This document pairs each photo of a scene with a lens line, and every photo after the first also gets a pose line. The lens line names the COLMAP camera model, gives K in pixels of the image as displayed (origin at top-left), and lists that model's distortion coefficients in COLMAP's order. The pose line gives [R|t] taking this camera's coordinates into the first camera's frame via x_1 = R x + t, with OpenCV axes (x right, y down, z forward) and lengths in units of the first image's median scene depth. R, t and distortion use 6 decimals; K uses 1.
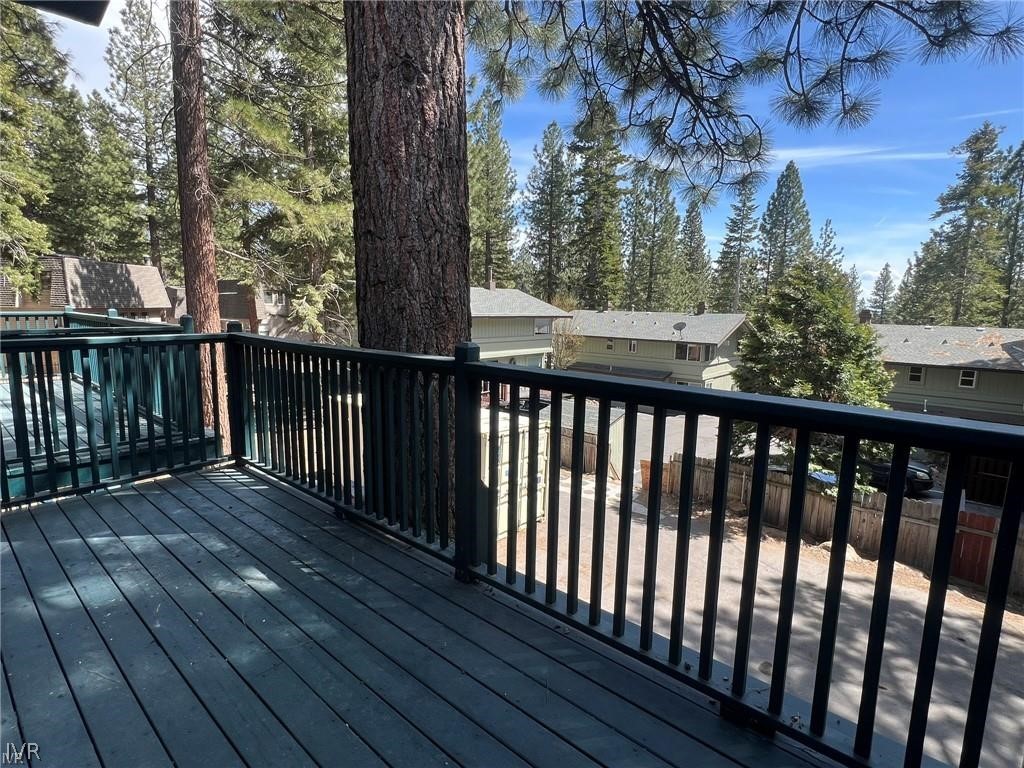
lens RADIAL K [[526.1, 0, 512.0], [0, 526.1, 384.0], [0, 0, 1]] dist [-0.012819, 0.000160]
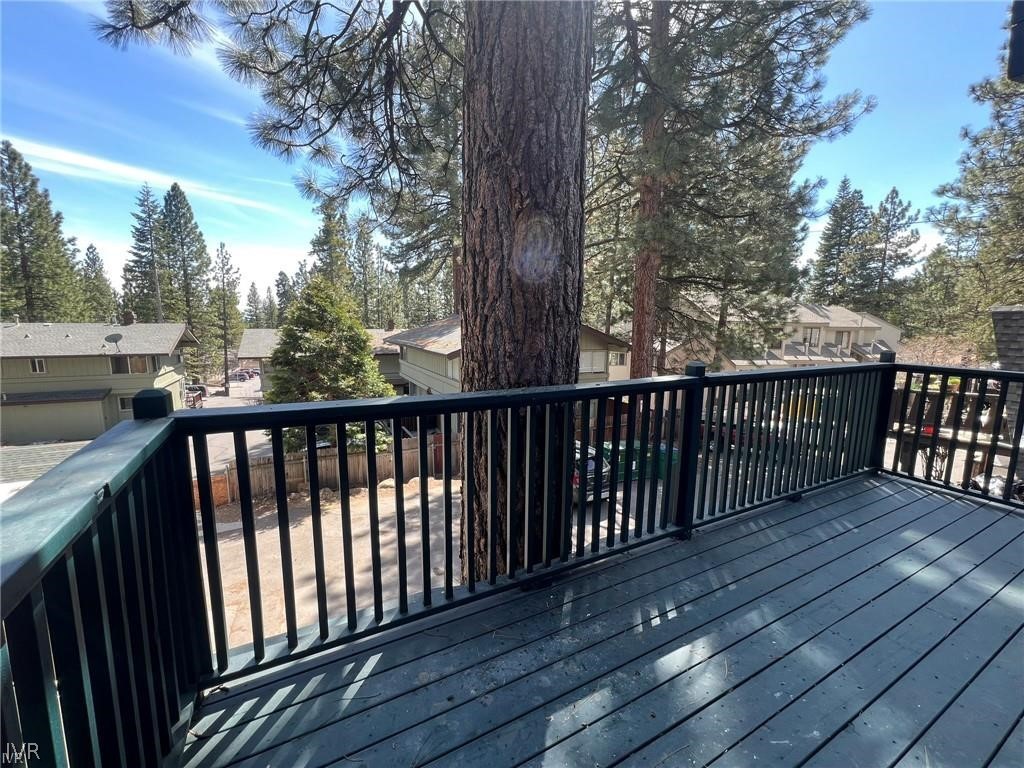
lens RADIAL K [[409.5, 0, 512.0], [0, 409.5, 384.0], [0, 0, 1]] dist [-0.000084, 0.000057]
pose [[0.358254, -0.151814, 0.921199, -0.233365], [0.131954, 0.985020, 0.111015, -0.039450], [-0.924252, 0.081784, 0.372919, 0.196562]]
